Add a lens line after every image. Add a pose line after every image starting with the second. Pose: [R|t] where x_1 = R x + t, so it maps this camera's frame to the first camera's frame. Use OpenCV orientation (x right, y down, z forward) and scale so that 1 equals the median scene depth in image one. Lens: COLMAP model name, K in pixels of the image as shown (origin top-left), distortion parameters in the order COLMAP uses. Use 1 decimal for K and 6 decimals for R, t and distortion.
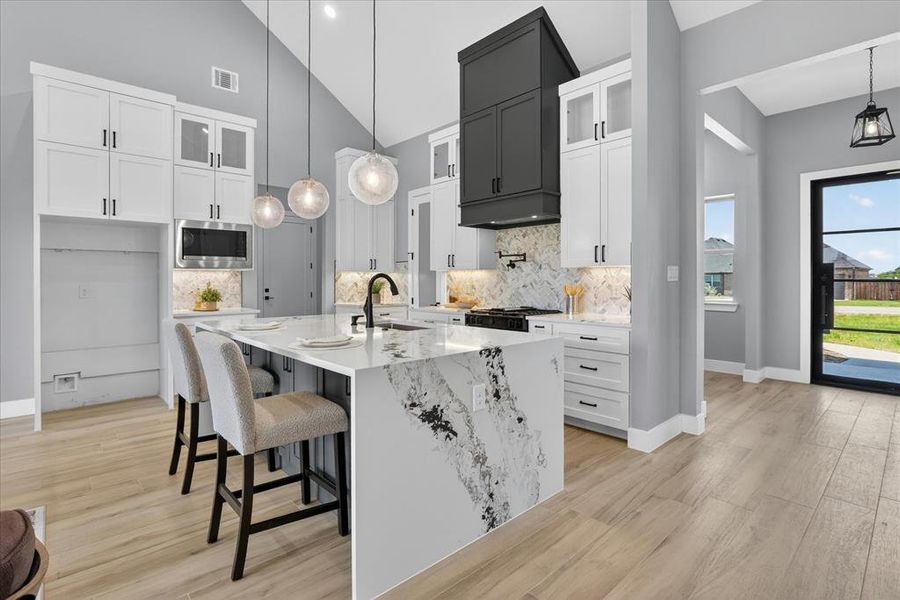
lens RADIAL K [[435.8, 0, 451.9], [0, 435.8, 283.0], [0, 0, 1]] dist [-0.023961, 0.011512]
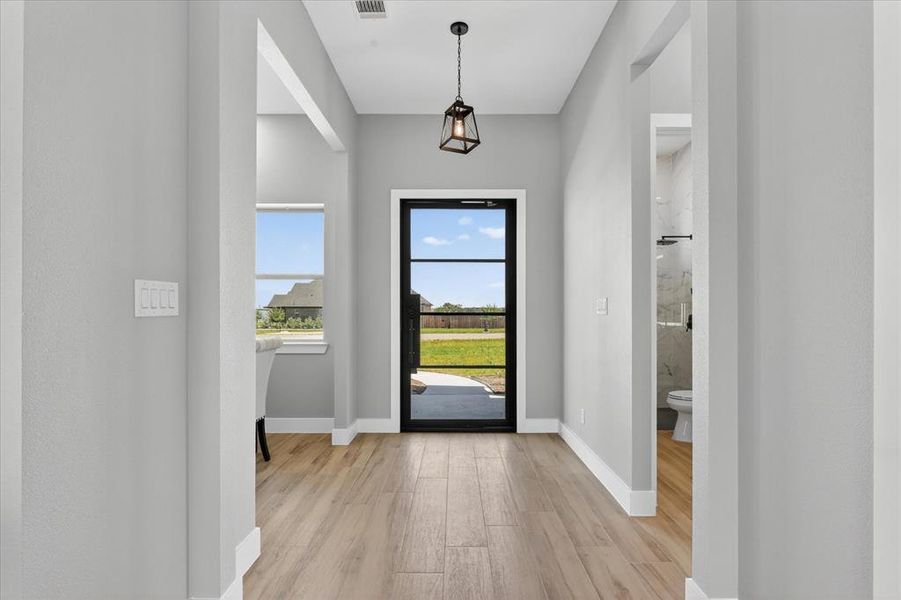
lens RADIAL K [[445.2, 0, 448.6], [0, 445.2, 310.3], [0, 0, 1]] dist [-0.001467, -0.000095]
pose [[0.687978, 0.006044, 0.725706, 0.269173], [0.003010, 0.999933, -0.011181, -0.001752], [-0.725725, 0.009877, 0.687914, 0.338525]]
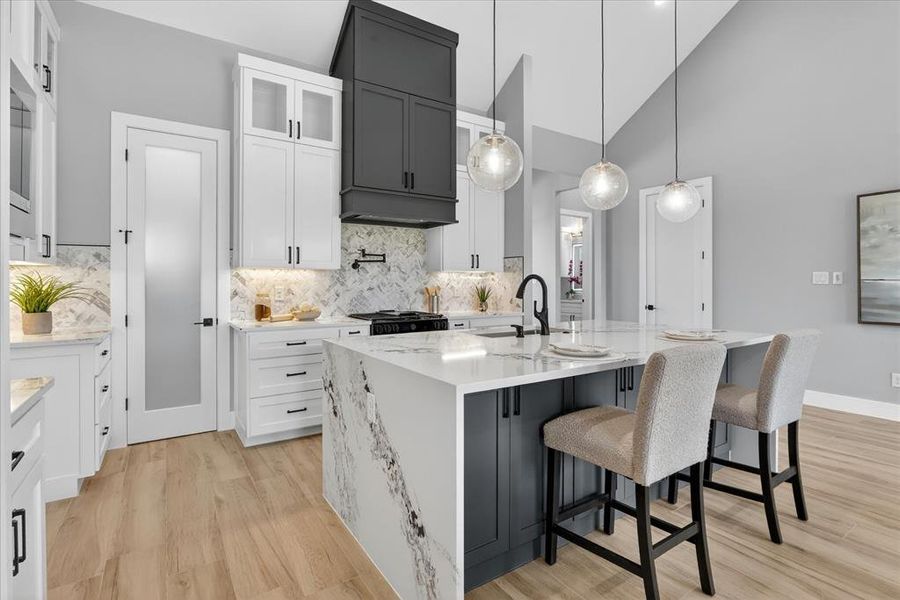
lens RADIAL K [[435.8, 0, 451.9], [0, 435.8, 283.0], [0, 0, 1]] dist [-0.023961, 0.011512]
pose [[0.162734, 0.001734, 0.986668, -0.715451], [0.006493, 0.999975, -0.002828, -0.001522], [-0.986649, 0.006866, 0.162719, 0.677818]]
